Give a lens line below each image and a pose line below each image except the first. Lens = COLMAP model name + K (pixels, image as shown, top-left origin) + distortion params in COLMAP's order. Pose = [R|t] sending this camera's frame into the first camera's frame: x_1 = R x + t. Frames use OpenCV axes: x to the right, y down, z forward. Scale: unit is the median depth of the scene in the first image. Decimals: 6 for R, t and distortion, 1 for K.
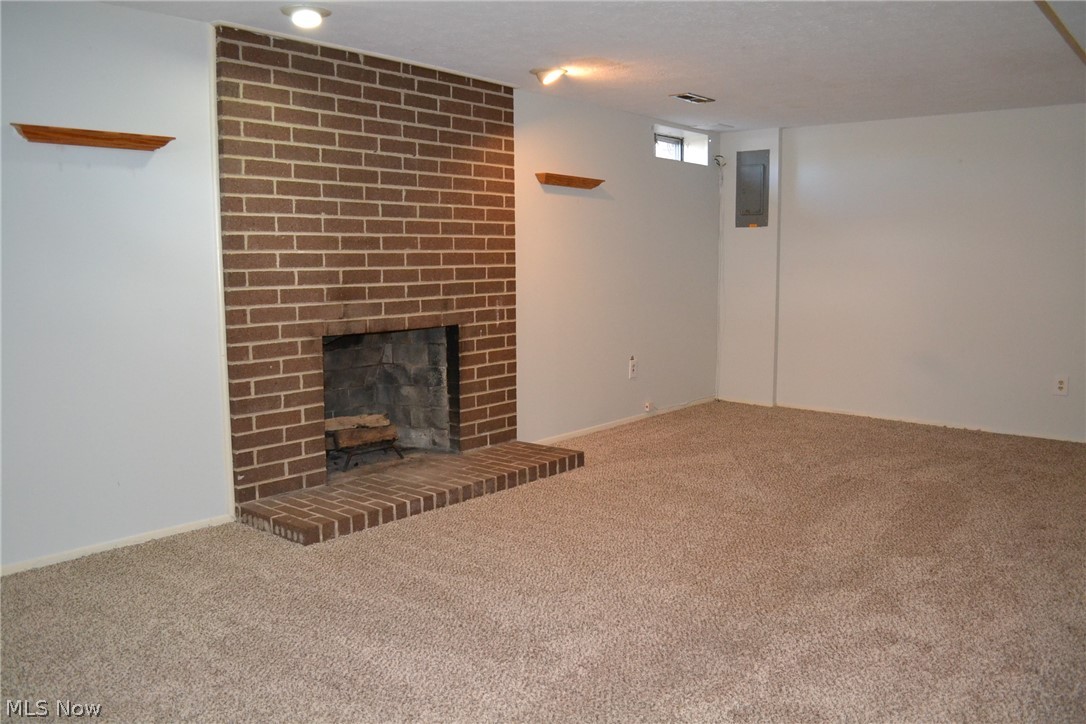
lens RADIAL K [[864.0, 0, 542.1], [0, 864.0, 362.9], [0, 0, 1]] dist [-0.080941, 0.007566]
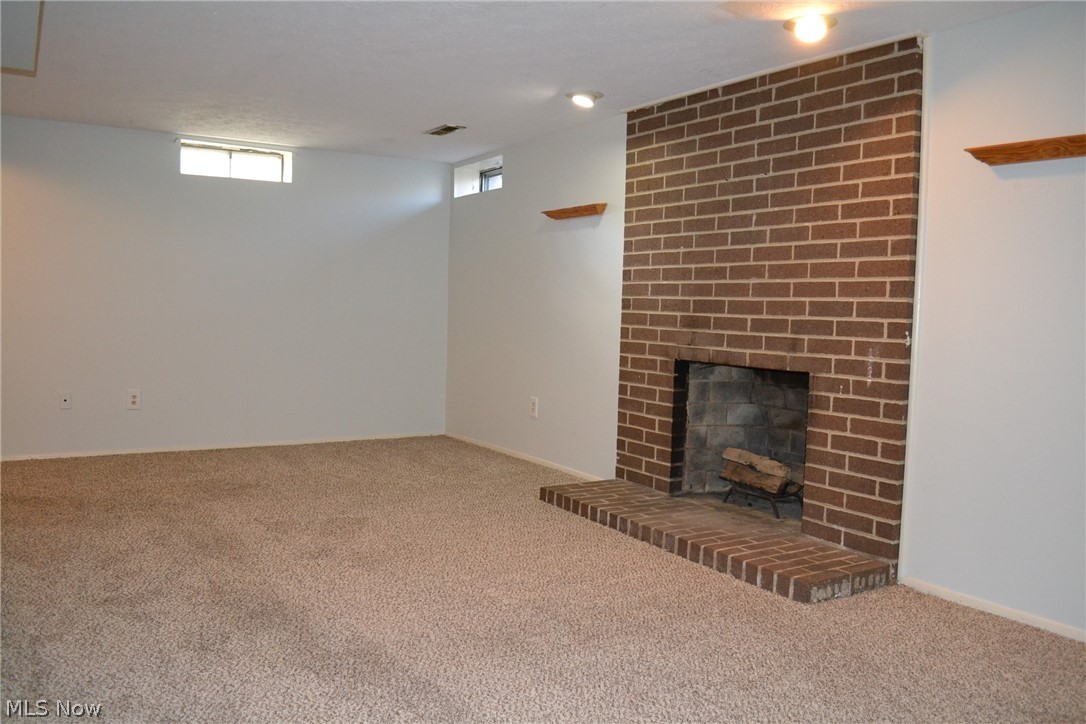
lens RADIAL K [[864.0, 0, 541.7], [0, 864.0, 362.7], [0, 0, 1]] dist [-0.080941, 0.007566]
pose [[-0.300078, 0.058663, -0.952109, 0.789599], [-0.140692, 0.984470, 0.104999, -0.109958], [0.943482, 0.165462, -0.287165, 1.080454]]
